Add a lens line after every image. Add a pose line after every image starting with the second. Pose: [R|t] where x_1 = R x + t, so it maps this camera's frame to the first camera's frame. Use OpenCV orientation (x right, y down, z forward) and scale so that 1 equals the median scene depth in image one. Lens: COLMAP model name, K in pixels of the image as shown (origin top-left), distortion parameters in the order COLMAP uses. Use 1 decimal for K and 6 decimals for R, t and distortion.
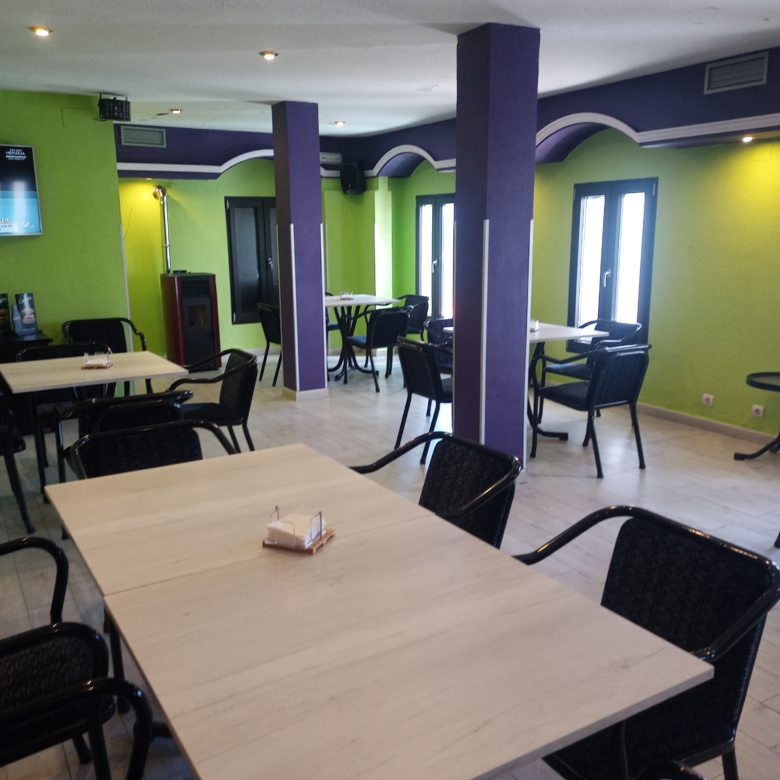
lens RADIAL K [[775.1, 0, 390.3], [0, 775.1, 390.4], [0, 0, 1]] dist [0.024294, 0.000000]
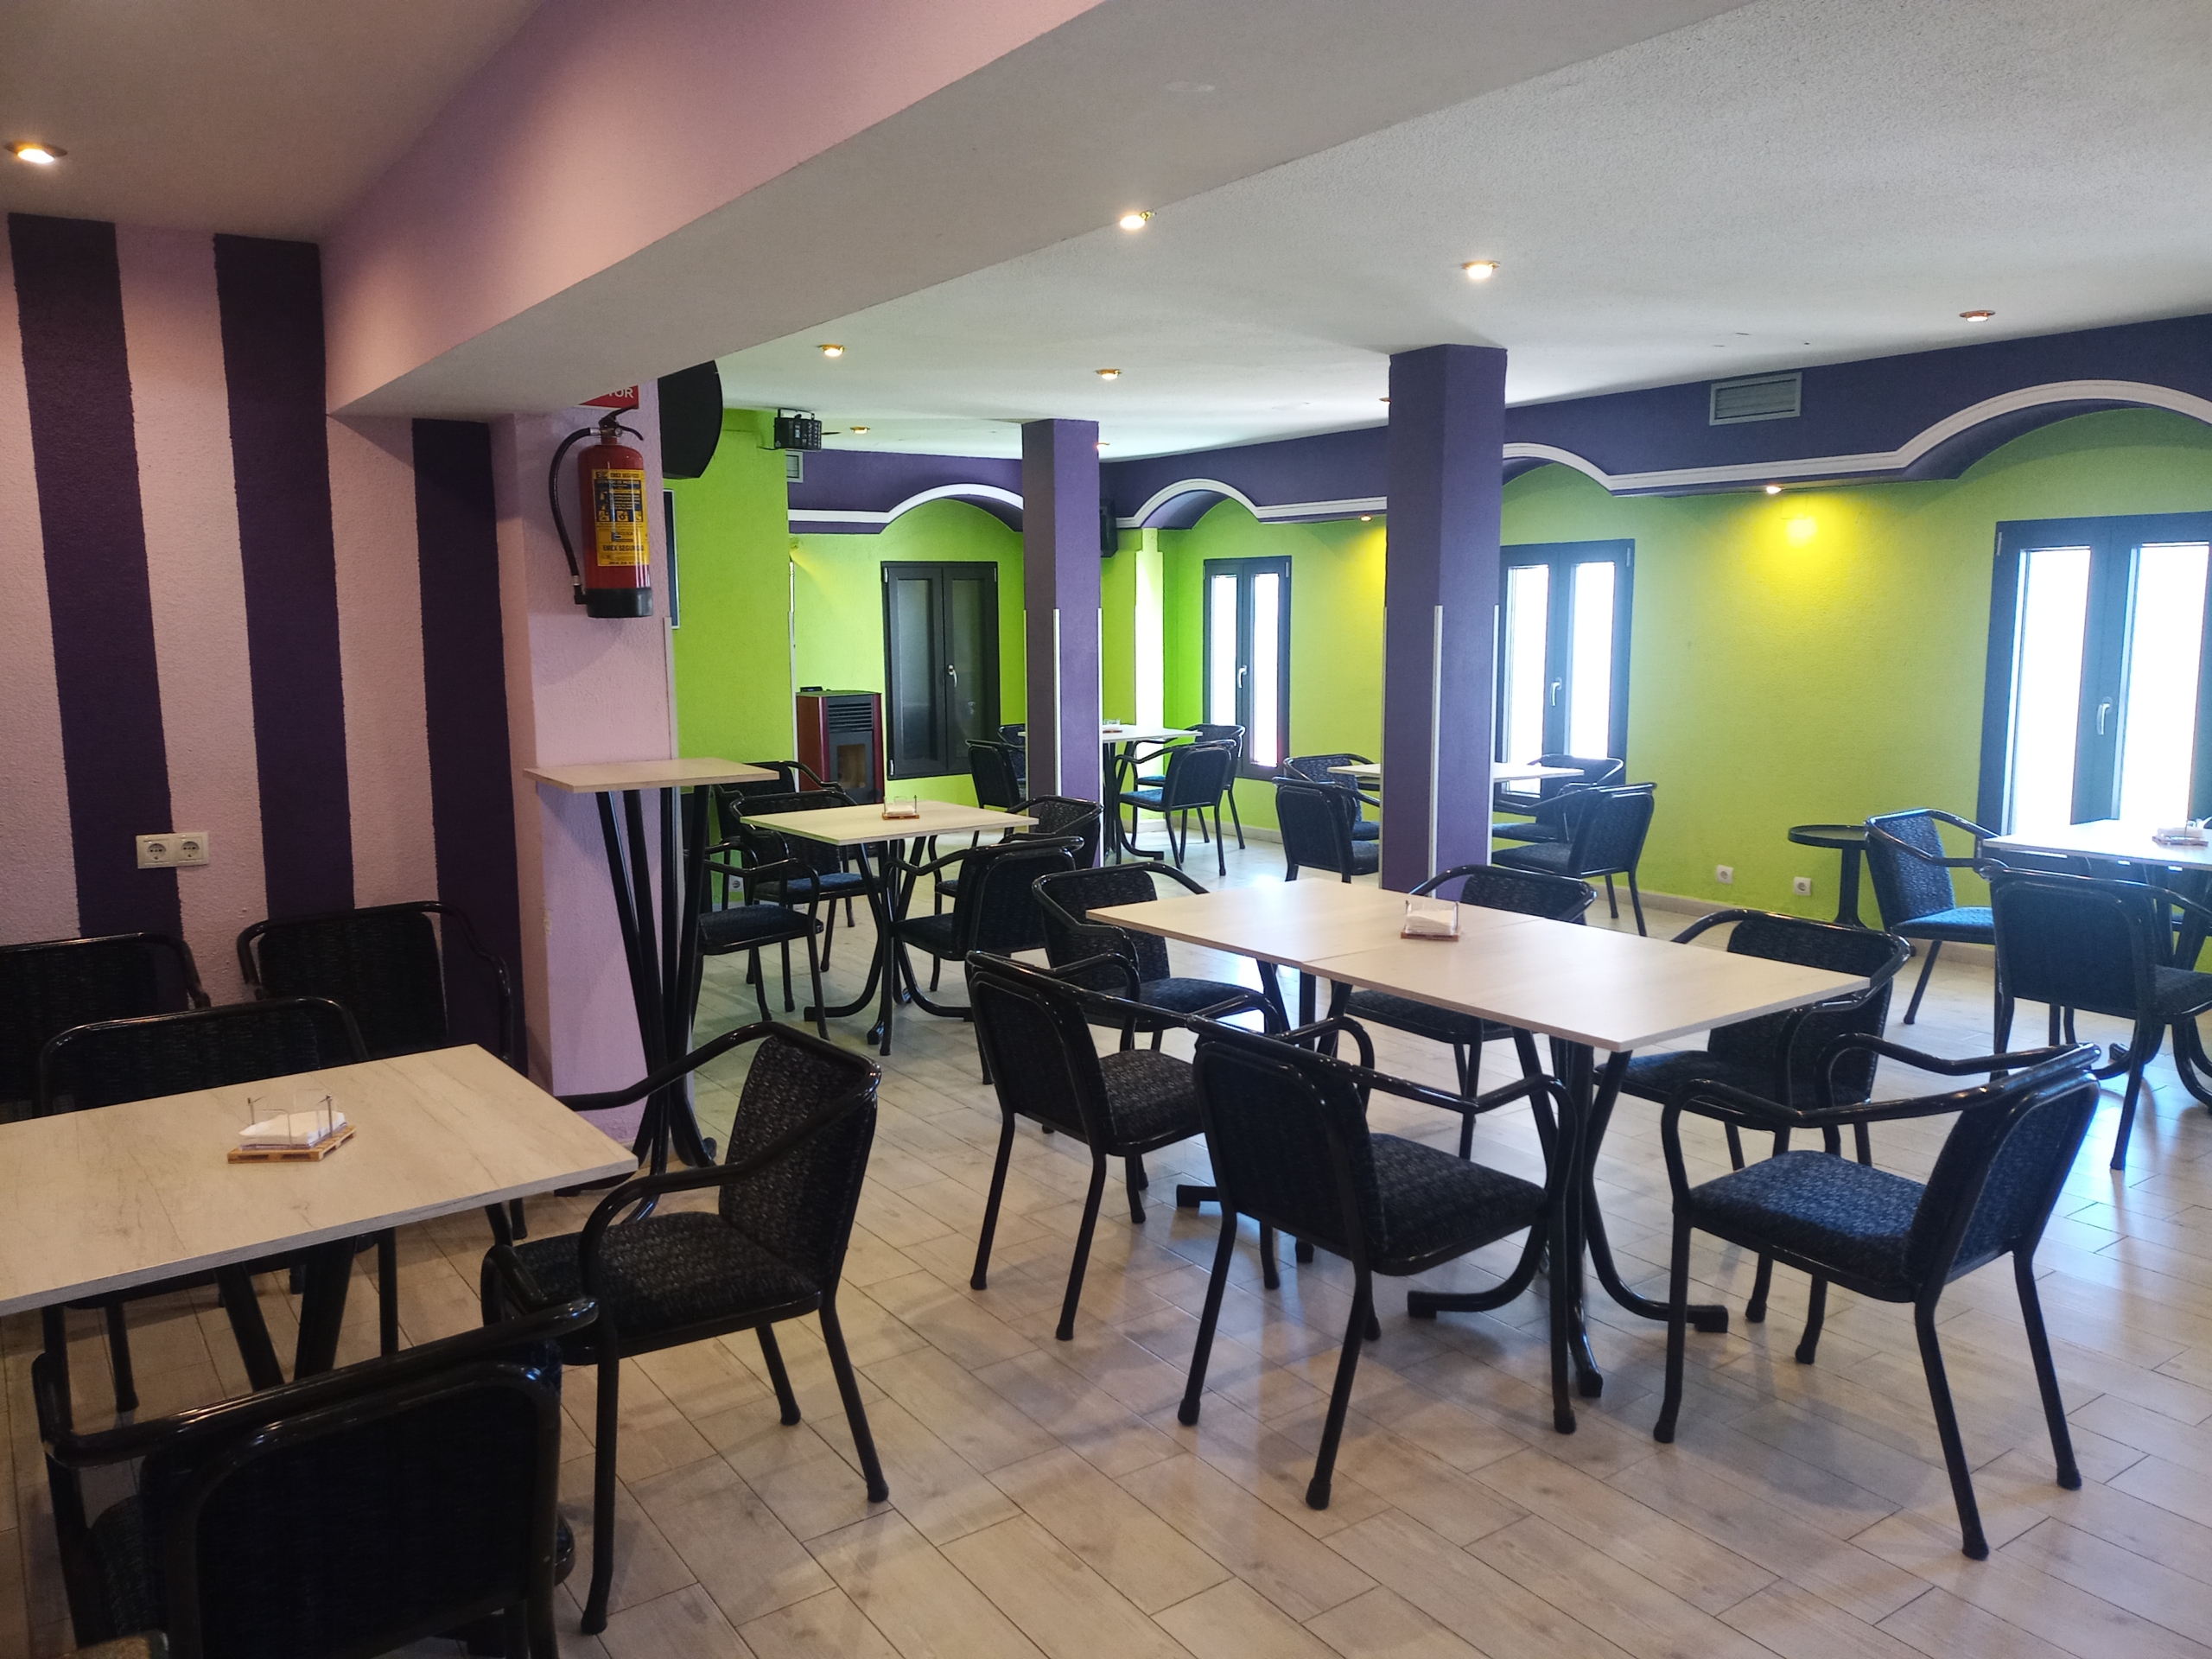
lens RADIAL K [[1623.5, 0, 1104.3], [0, 1623.5, 835.1], [0, 0, 1]] dist [0.063511, -0.063235]
pose [[0.996867, -0.011818, 0.078207, -0.193049], [0.017080, 0.997610, -0.066959, 0.054912], [-0.077228, 0.068085, 0.994686, -0.292276]]
